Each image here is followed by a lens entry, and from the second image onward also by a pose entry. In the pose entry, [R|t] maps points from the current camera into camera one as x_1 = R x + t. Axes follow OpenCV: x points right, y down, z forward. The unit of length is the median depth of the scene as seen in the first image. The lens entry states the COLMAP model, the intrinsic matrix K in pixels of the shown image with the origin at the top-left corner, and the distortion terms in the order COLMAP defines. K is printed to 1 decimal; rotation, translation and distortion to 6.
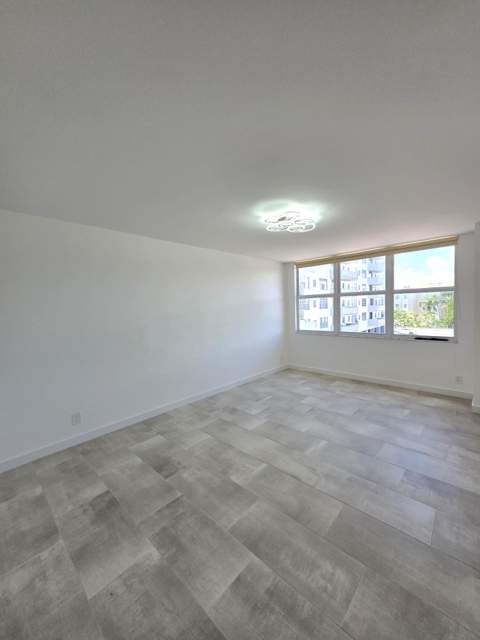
lens RADIAL K [[250.7, 0, 239.9], [0, 250.7, 318.0], [0, 0, 1]] dist [0.001884, -0.000477]
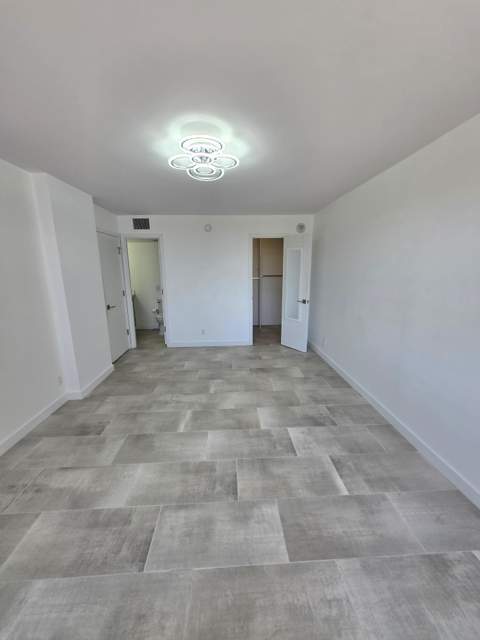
lens RADIAL K [[252.8, 0, 239.6], [0, 252.8, 319.7], [0, 0, 1]] dist [0.003237, -0.000257]
pose [[-0.695496, 0.185255, -0.694238, 0.641736], [-0.000843, 0.965981, 0.258613, -0.100917], [0.718530, 0.180449, -0.671679, 1.453406]]
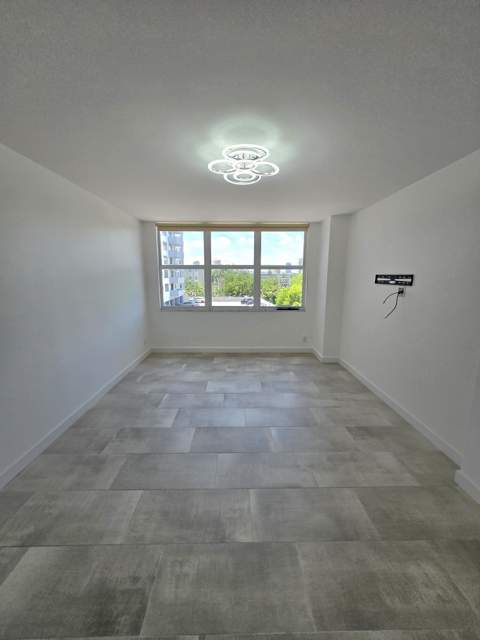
lens RADIAL K [[250.7, 0, 239.9], [0, 250.7, 318.0], [0, 0, 1]] dist [0.001884, -0.000477]
pose [[0.718308, -0.086239, 0.690360, -0.307453], [0.006267, 0.993050, 0.117530, -0.021642], [-0.695697, -0.080097, 0.713856, 0.392232]]
